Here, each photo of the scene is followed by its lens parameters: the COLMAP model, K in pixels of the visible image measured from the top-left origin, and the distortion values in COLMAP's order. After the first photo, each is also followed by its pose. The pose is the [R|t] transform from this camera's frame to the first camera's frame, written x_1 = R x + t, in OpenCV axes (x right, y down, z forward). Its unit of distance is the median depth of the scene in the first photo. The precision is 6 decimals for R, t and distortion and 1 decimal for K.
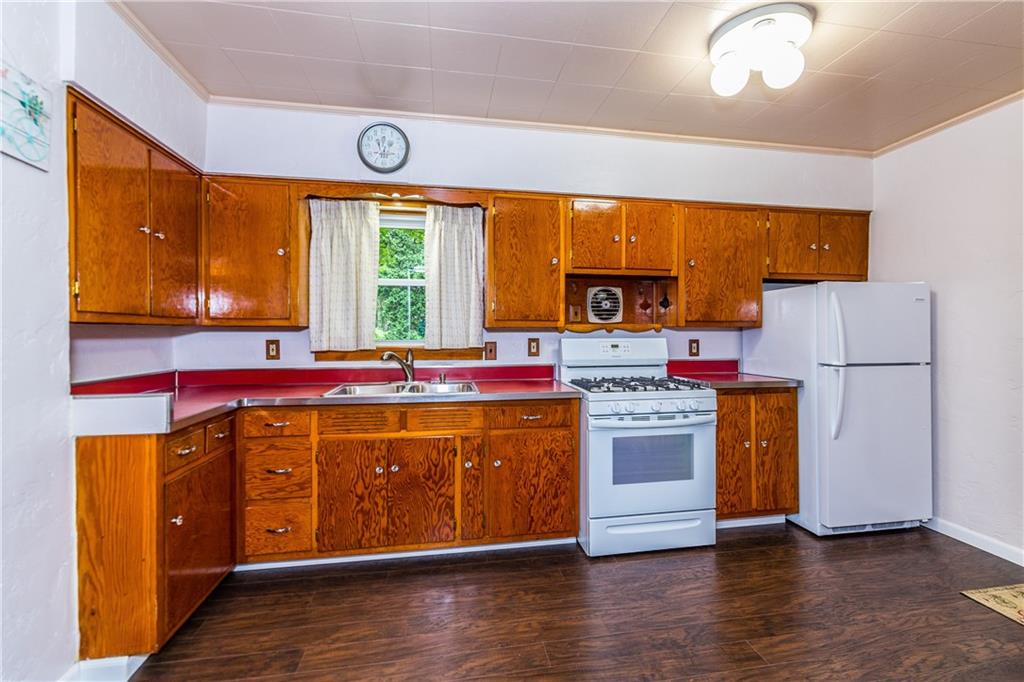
lens RADIAL K [[445.0, 0, 519.9], [0, 445.0, 334.9], [0, 0, 1]] dist [-0.000950, -0.001076]
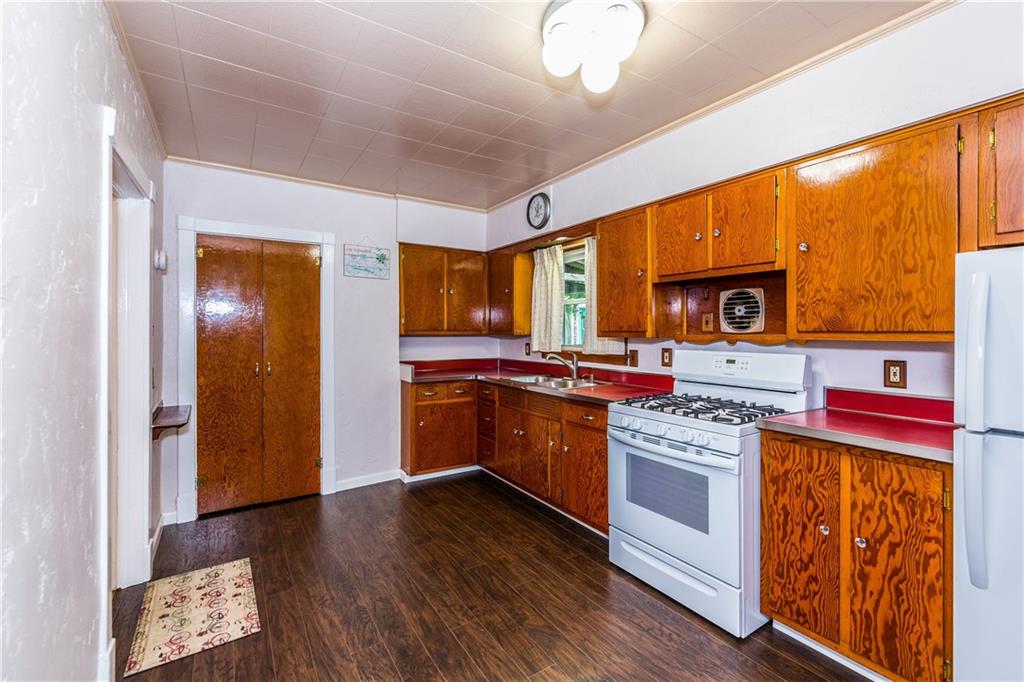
lens RADIAL K [[445.0, 0, 521.0], [0, 445.0, 334.2], [0, 0, 1]] dist [-0.000950, -0.001076]
pose [[0.392581, 0.008408, -0.919679, 0.901301], [-0.006460, 0.999959, 0.006384, -0.030988], [0.919695, 0.003435, 0.392619, 0.353049]]
